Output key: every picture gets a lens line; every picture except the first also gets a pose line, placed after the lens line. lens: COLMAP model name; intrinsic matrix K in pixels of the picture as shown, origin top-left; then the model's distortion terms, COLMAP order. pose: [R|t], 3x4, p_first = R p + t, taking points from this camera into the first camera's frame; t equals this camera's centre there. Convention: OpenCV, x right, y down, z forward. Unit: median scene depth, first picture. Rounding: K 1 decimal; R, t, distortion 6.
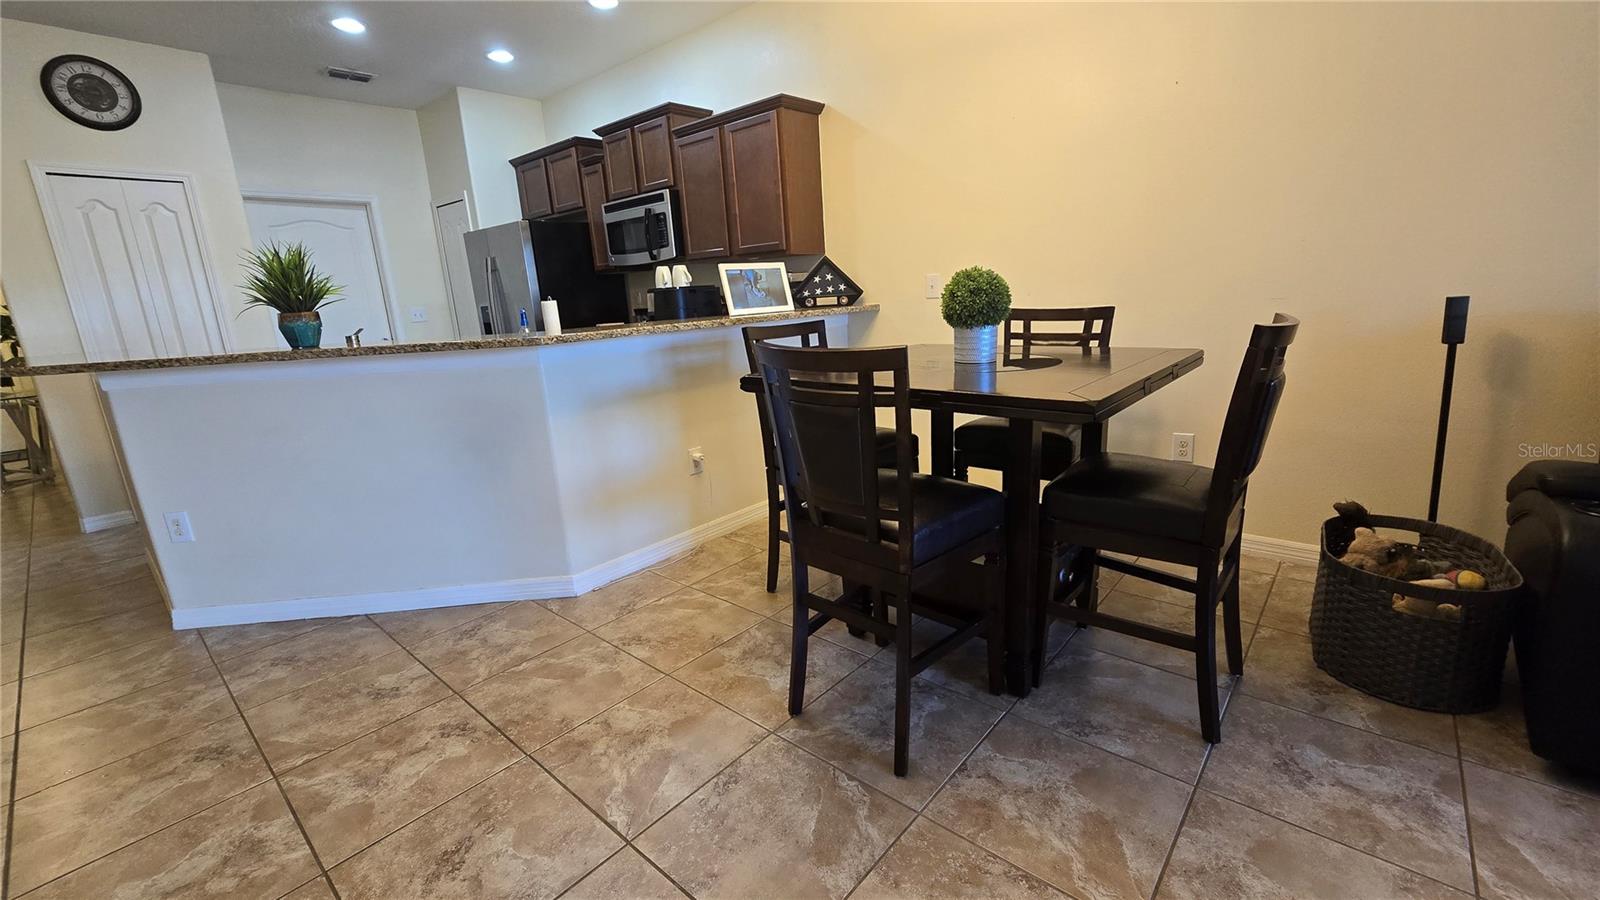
lens RADIAL K [[652.9, 0, 800.0], [0, 652.9, 450.0], [0, 0, 1]] dist [-0.007776, 0.000025]
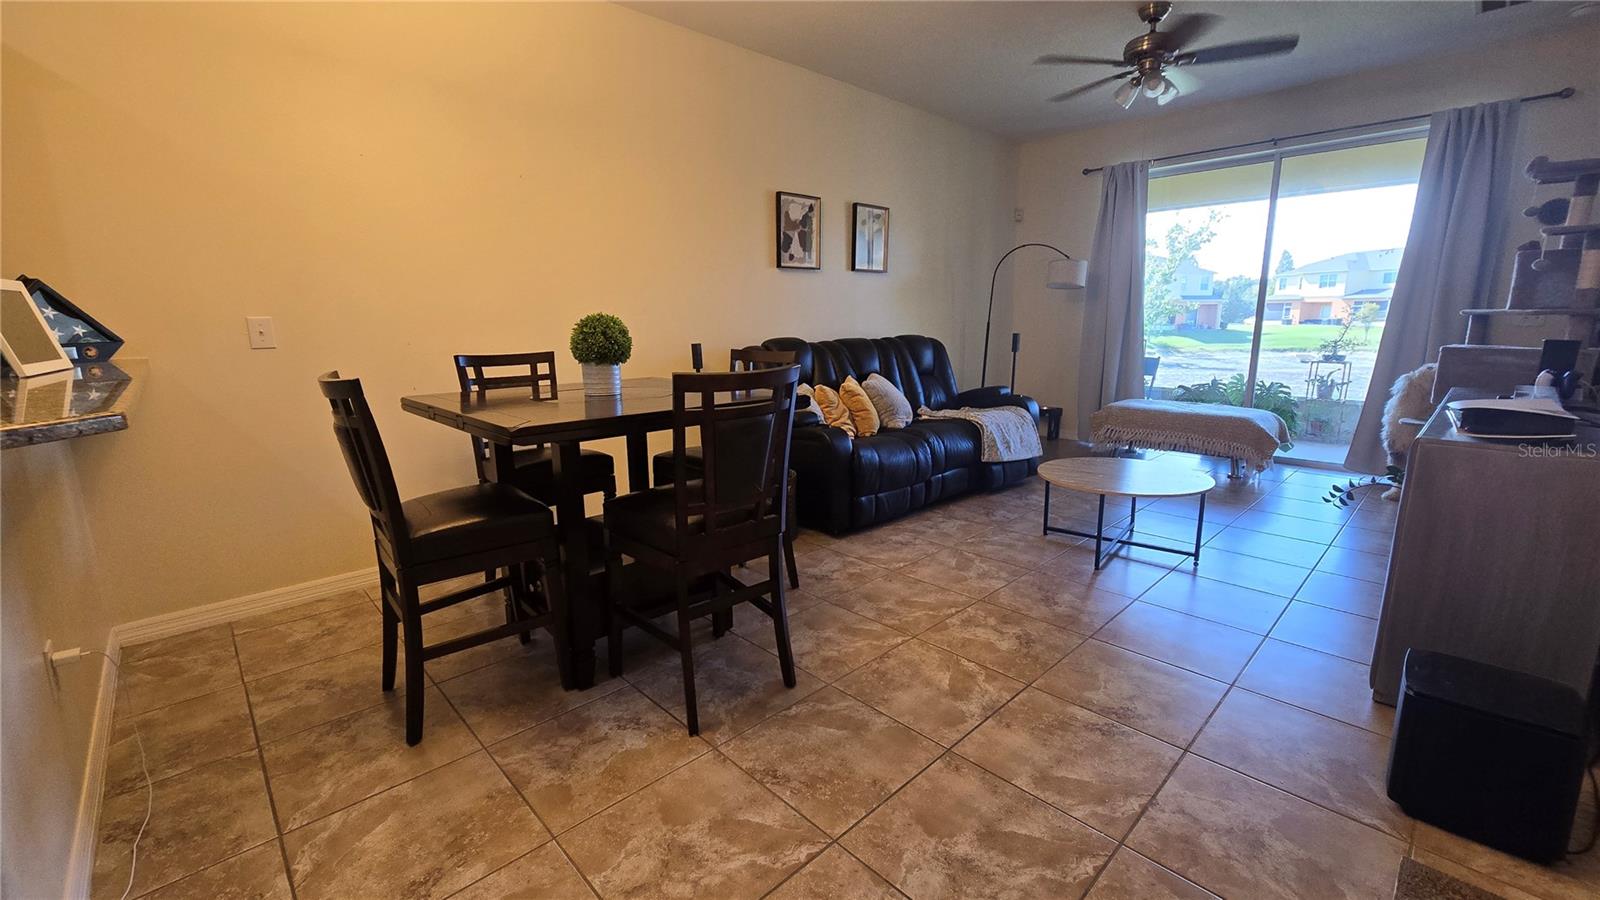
lens RADIAL K [[652.9, 0, 800.0], [0, 652.9, 450.0], [0, 0, 1]] dist [-0.007776, 0.000025]
pose [[0.091145, -0.147109, 0.984912, -0.895504], [0.245130, 0.961911, 0.120988, -0.101604], [-0.965196, 0.230404, 0.123734, 0.583505]]
